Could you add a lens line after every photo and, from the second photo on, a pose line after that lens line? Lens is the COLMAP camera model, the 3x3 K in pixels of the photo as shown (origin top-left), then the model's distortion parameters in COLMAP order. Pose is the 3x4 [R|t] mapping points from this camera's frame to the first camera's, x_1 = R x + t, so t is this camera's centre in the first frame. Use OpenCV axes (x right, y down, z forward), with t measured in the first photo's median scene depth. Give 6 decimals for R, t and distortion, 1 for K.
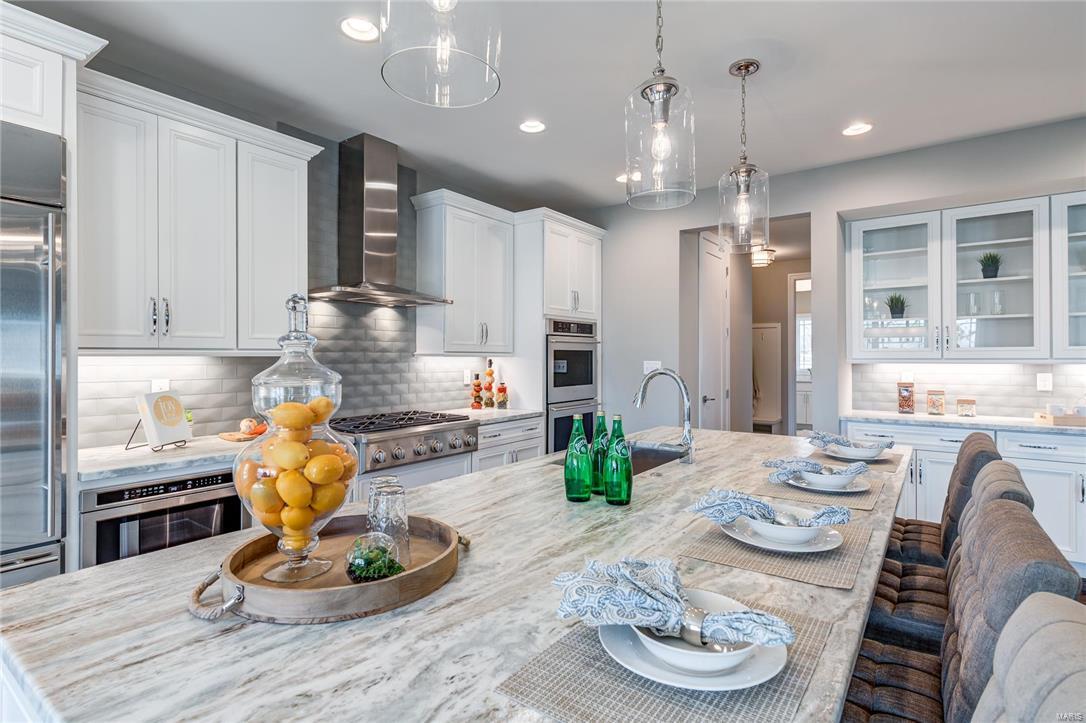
lens RADIAL K [[536.9, 0, 543.0], [0, 536.9, 361.5], [0, 0, 1]] dist [0.001853, 0.000625]
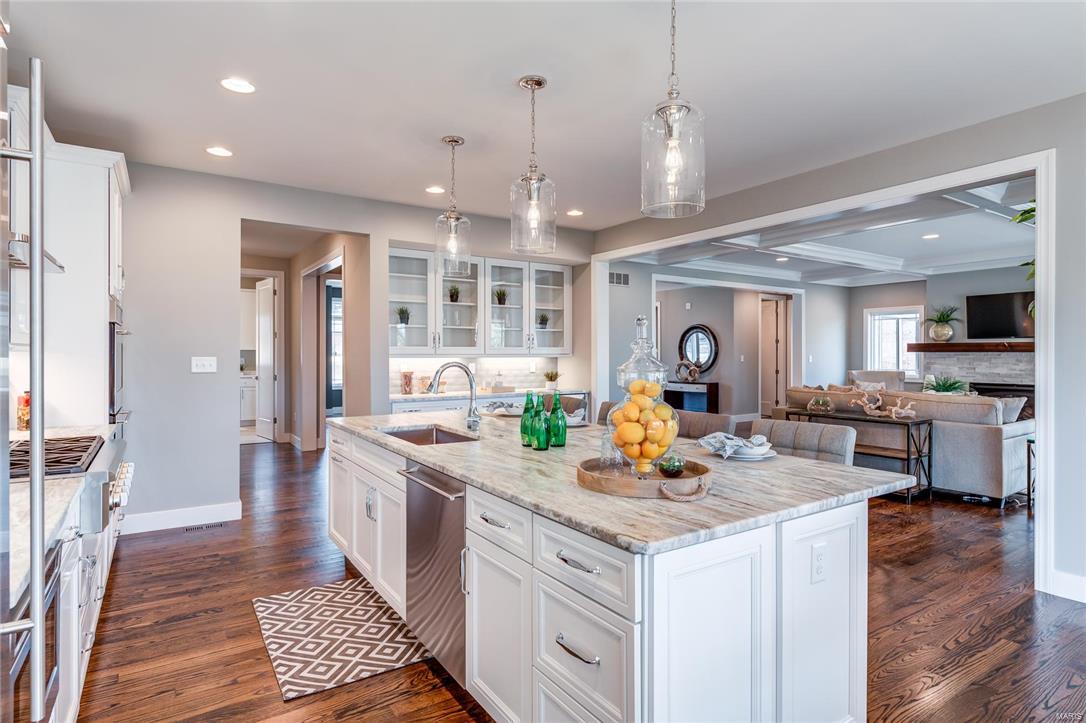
lens RADIAL K [[555.9, 0, 546.0], [0, 555.9, 358.7], [0, 0, 1]] dist [0.003361, -0.000431]
pose [[0.349694, -0.007640, 0.936833, -0.600499], [0.007053, 0.999960, 0.005522, 0.000227], [-0.936838, 0.004676, 0.349734, 0.197262]]
